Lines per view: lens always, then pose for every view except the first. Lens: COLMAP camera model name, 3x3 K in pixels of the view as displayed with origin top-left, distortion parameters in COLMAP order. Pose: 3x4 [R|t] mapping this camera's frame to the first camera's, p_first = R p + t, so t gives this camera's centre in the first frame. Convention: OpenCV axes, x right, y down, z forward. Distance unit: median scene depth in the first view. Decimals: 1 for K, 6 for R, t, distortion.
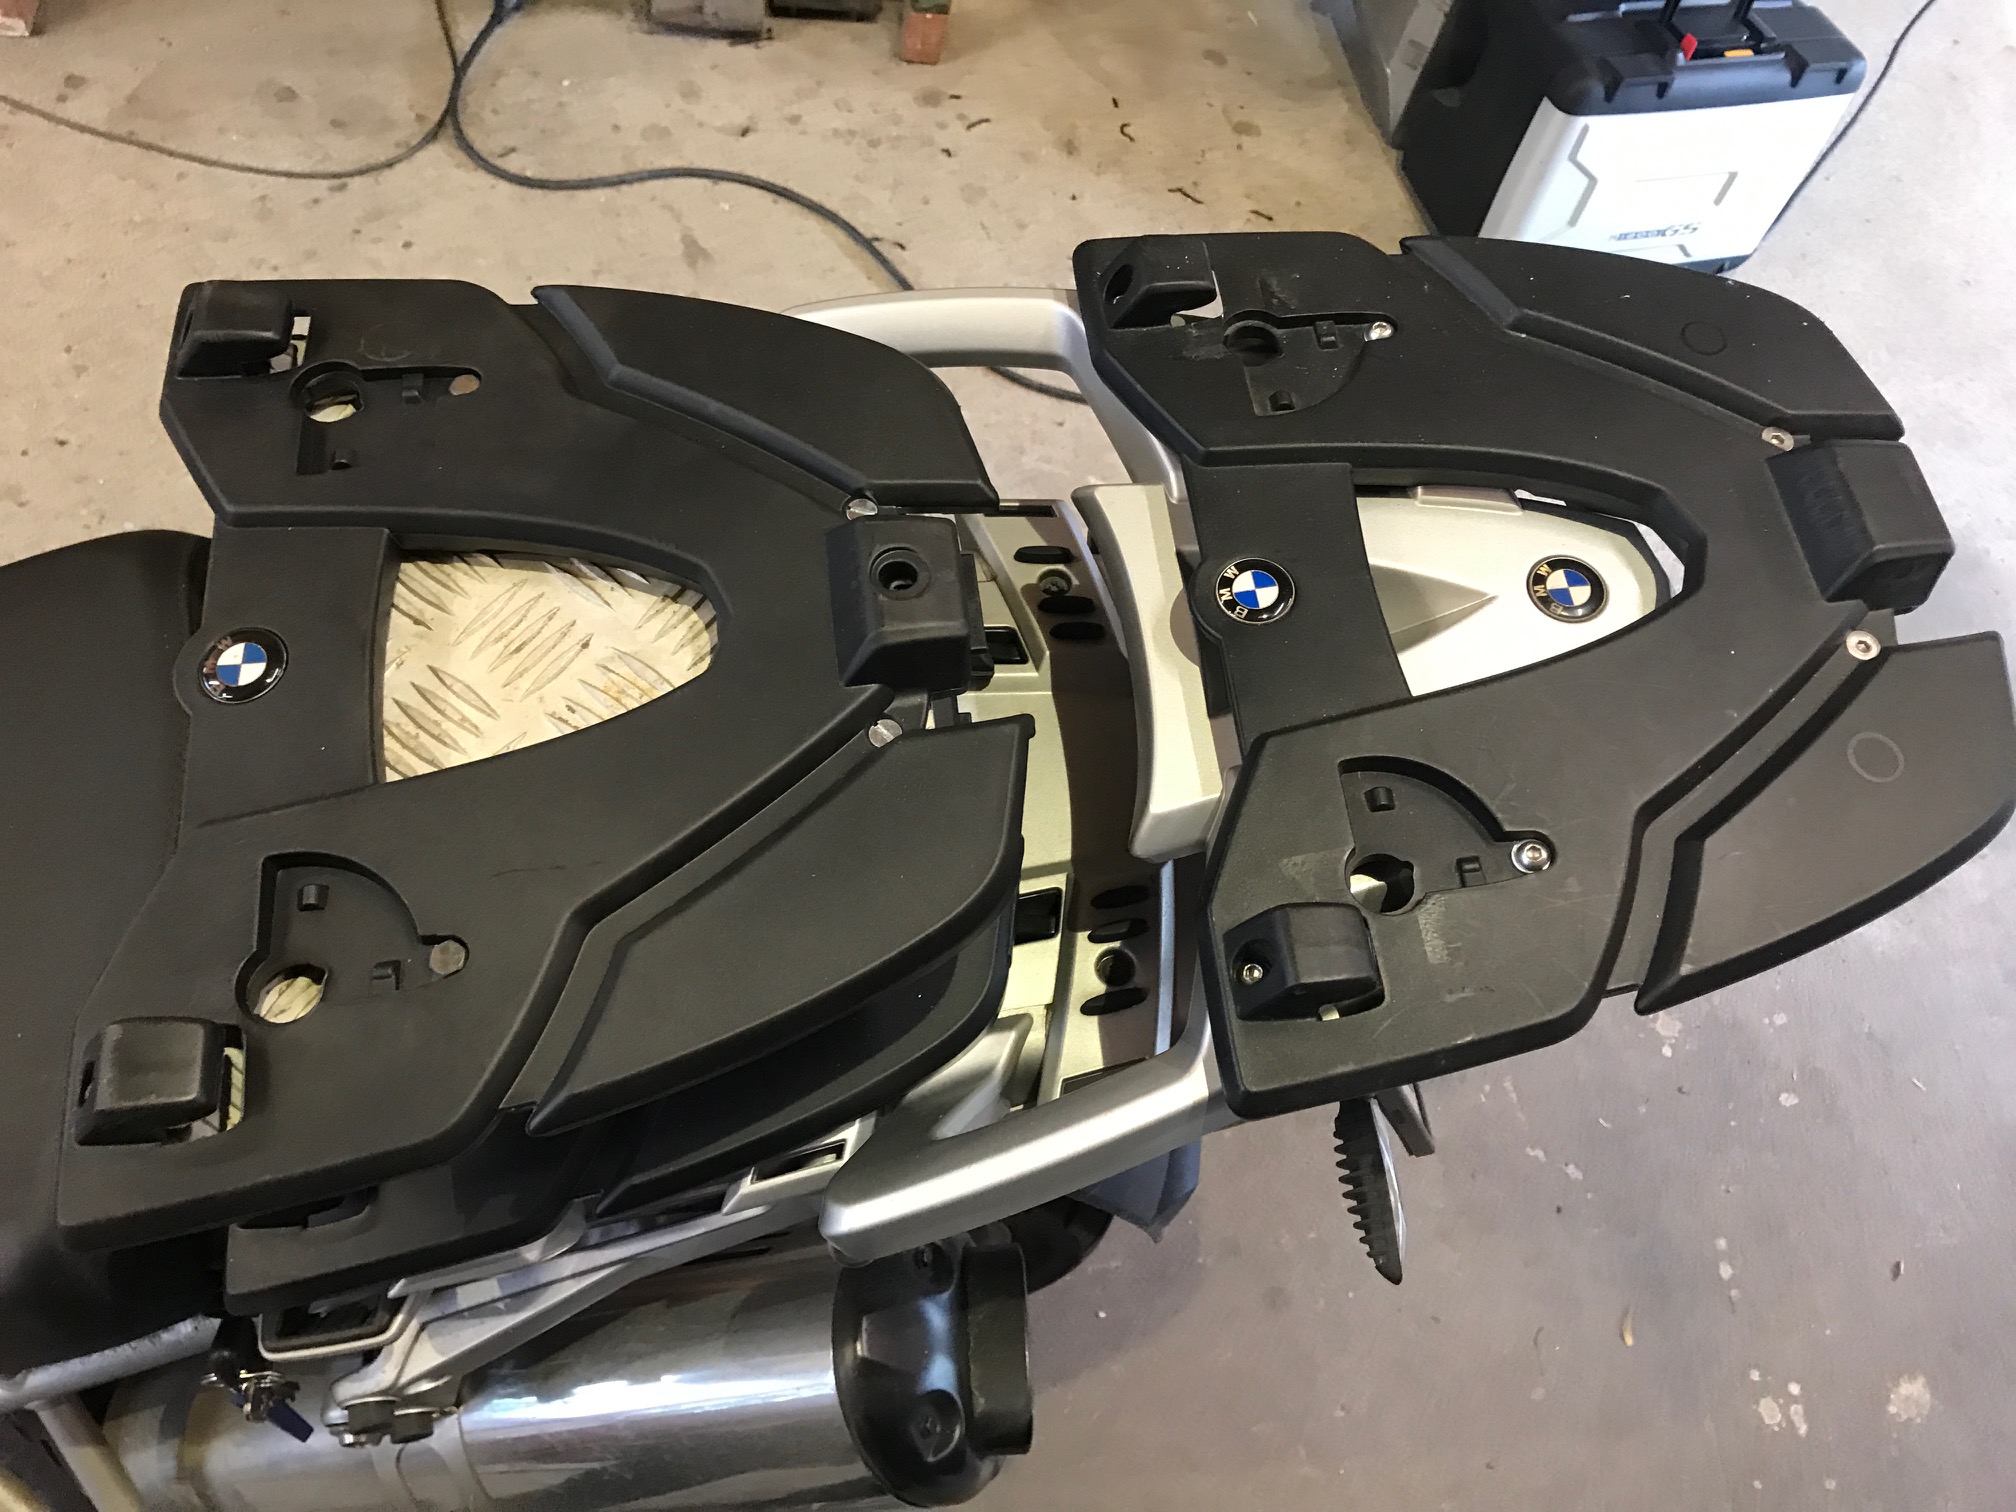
lens RADIAL K [[1639.7, 0, 1008.0], [0, 1639.7, 727.7], [0, 0, 1]] dist [-0.004710, 0.000137]
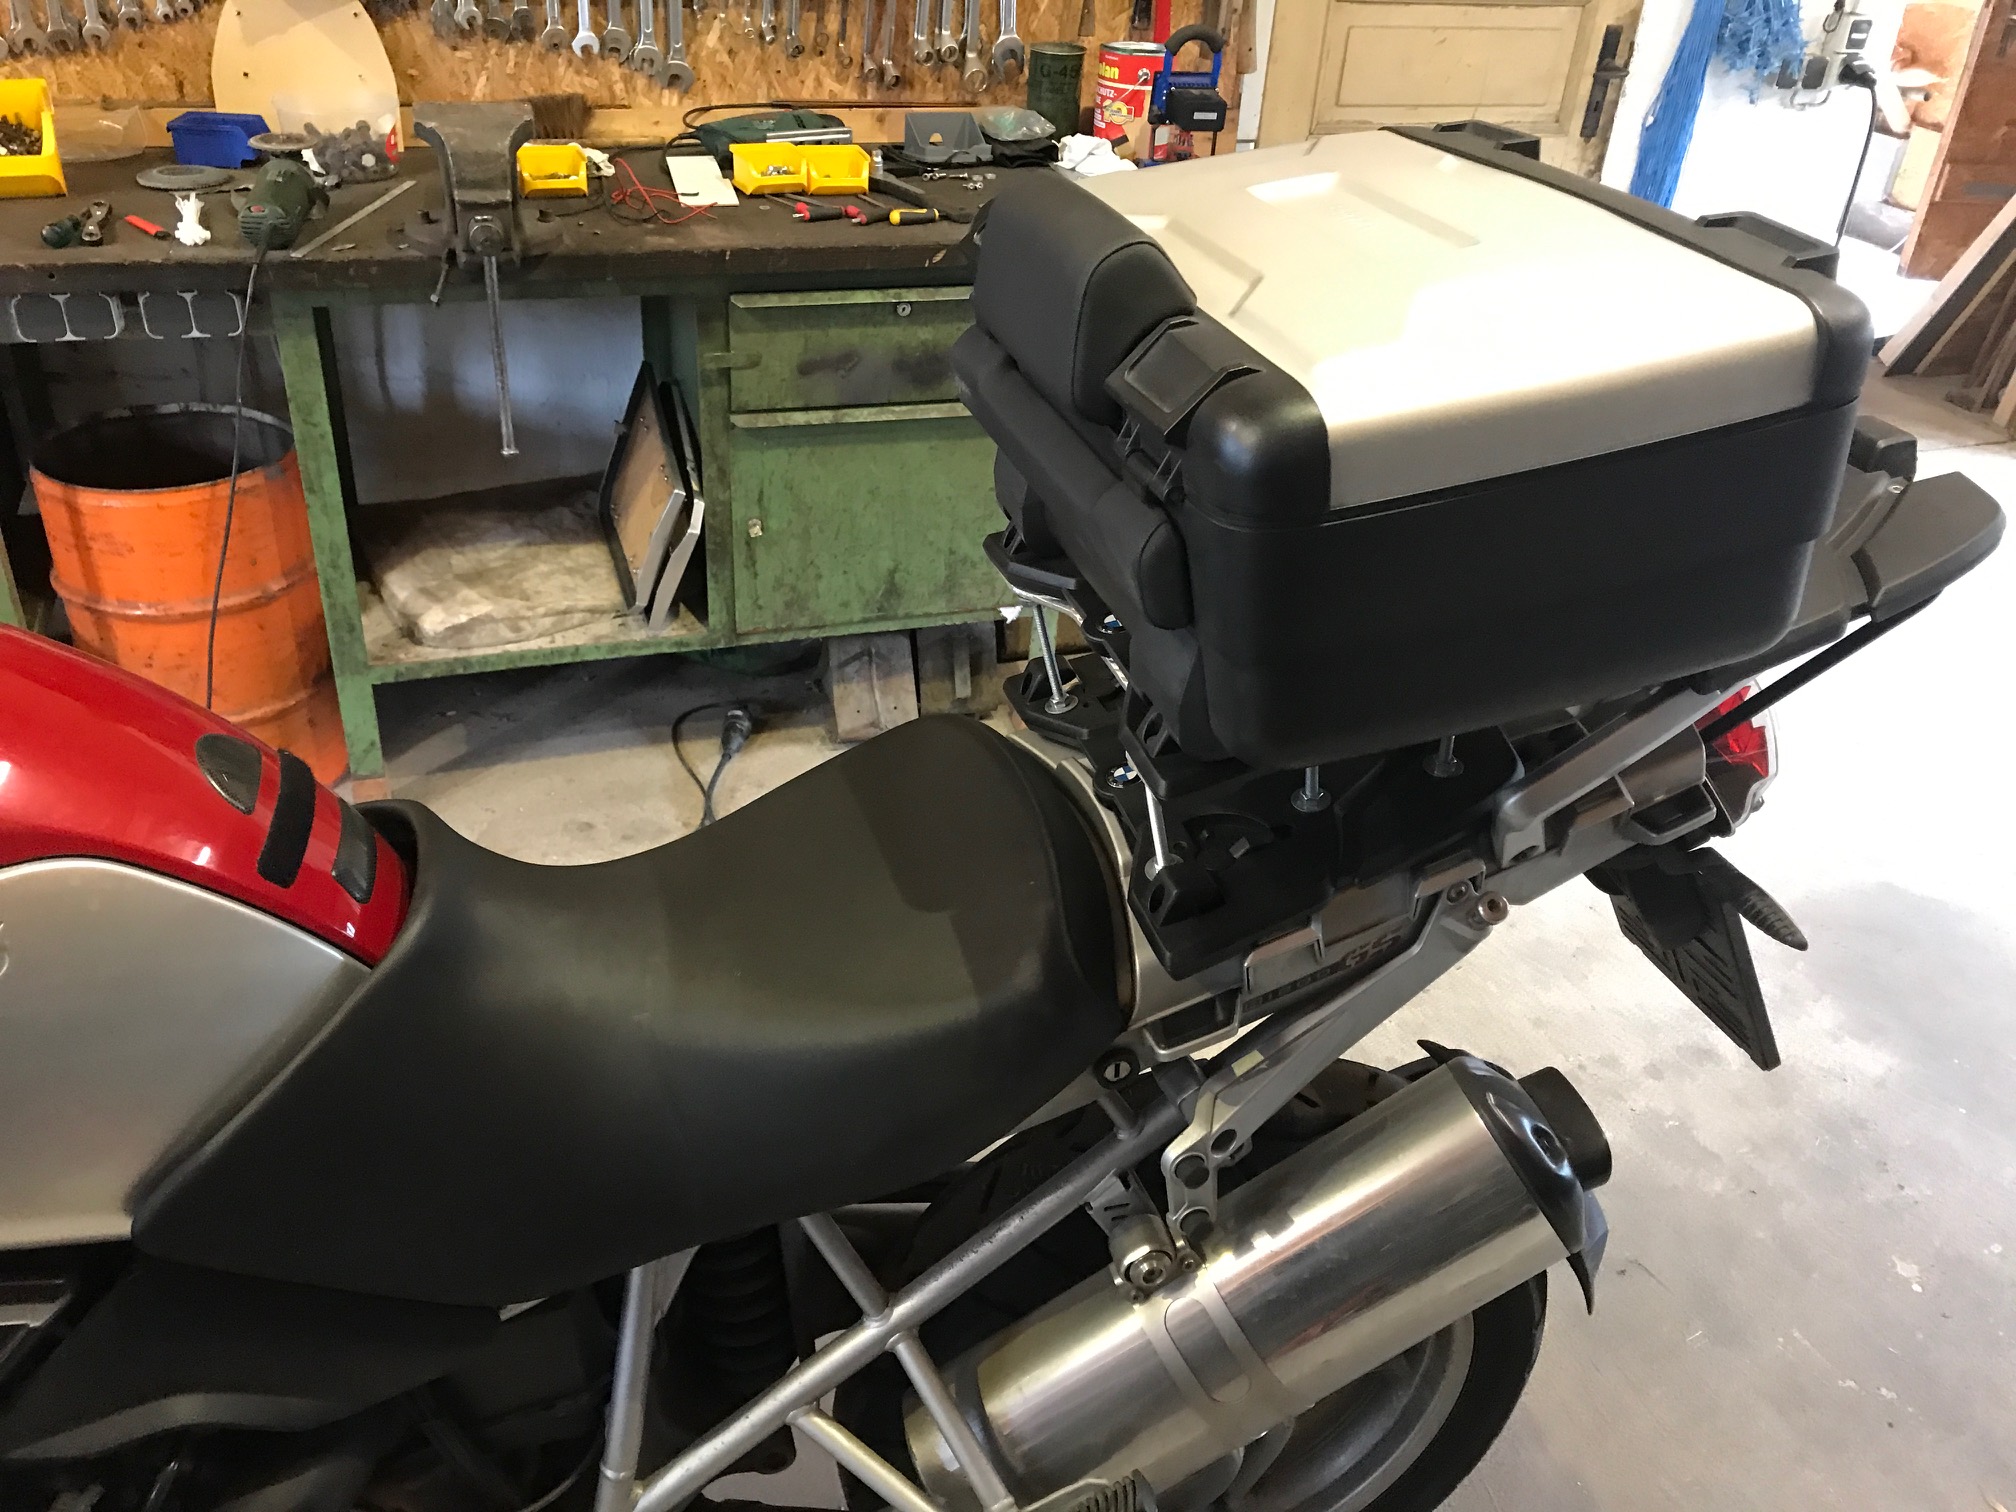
lens RADIAL K [[1597.4, 0, 1007.0], [0, 1597.4, 731.9], [0, 0, 1]] dist [0.015866, -0.046336]
pose [[0.979594, -0.190551, 0.063926, -0.179492], [0.197613, 0.855079, -0.479363, 0.231782], [0.036681, 0.482213, 0.875286, -0.147366]]
